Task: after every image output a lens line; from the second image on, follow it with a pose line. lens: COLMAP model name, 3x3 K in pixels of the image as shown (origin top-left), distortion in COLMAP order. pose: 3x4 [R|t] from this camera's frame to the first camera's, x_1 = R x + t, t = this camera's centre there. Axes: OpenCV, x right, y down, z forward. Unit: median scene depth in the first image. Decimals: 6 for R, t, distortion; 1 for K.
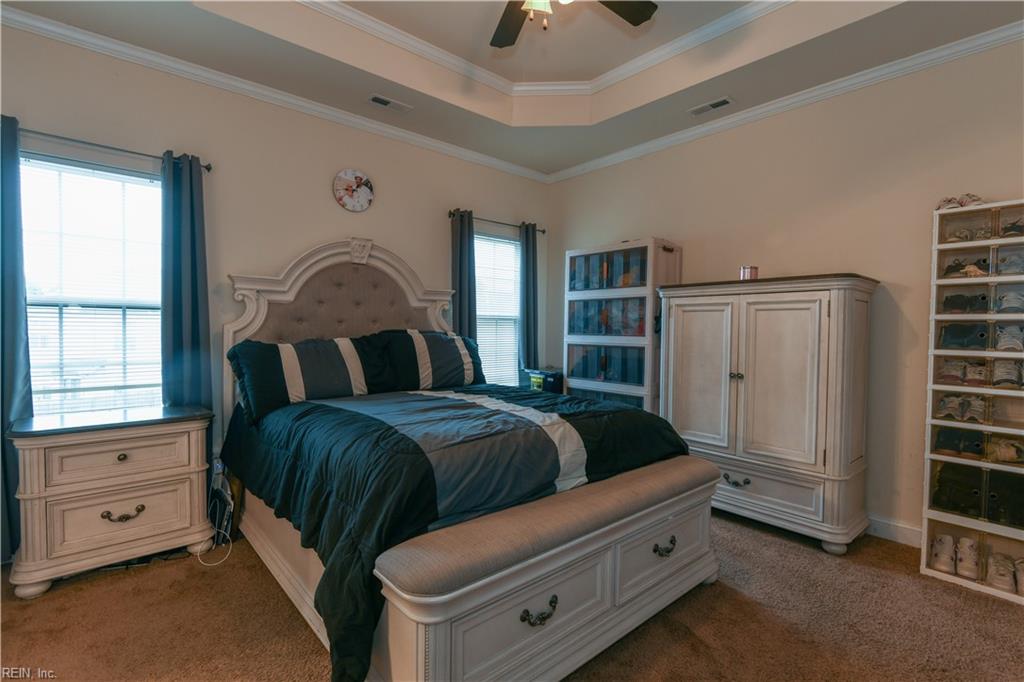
lens RADIAL K [[479.8, 0, 514.2], [0, 479.8, 340.7], [0, 0, 1]] dist [0.004503, -0.007771]
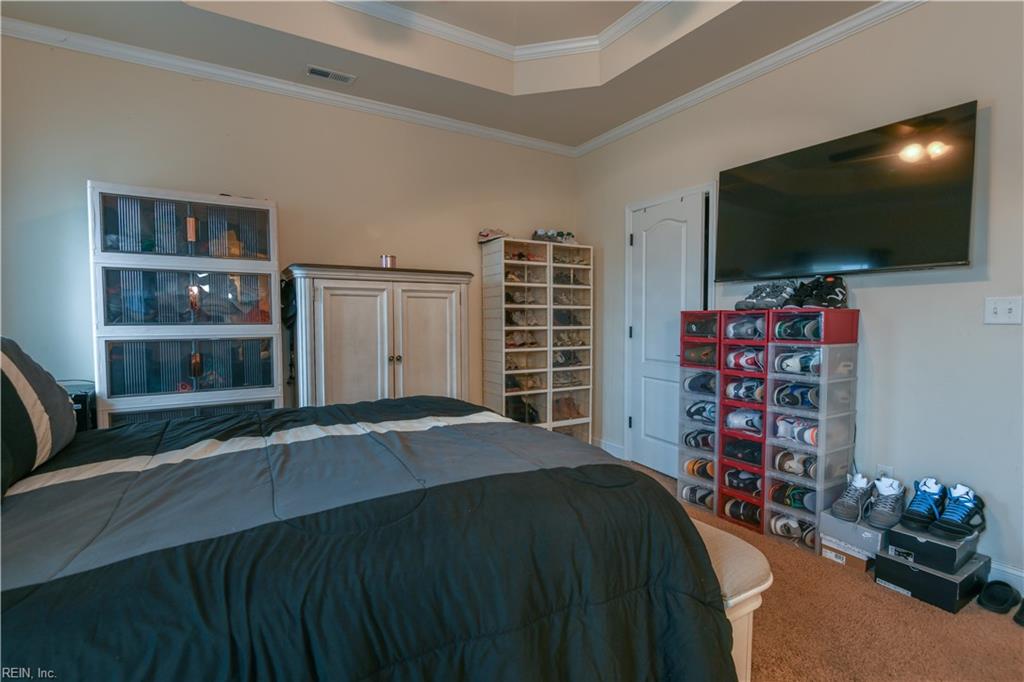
lens RADIAL K [[479.8, 0, 513.0], [0, 479.8, 337.4], [0, 0, 1]] dist [0.004503, -0.007771]
pose [[0.161155, -0.052058, 0.985555, -0.449617], [0.027145, 0.998464, 0.048301, -0.014436], [-0.986556, 0.018969, 0.162320, 0.476568]]
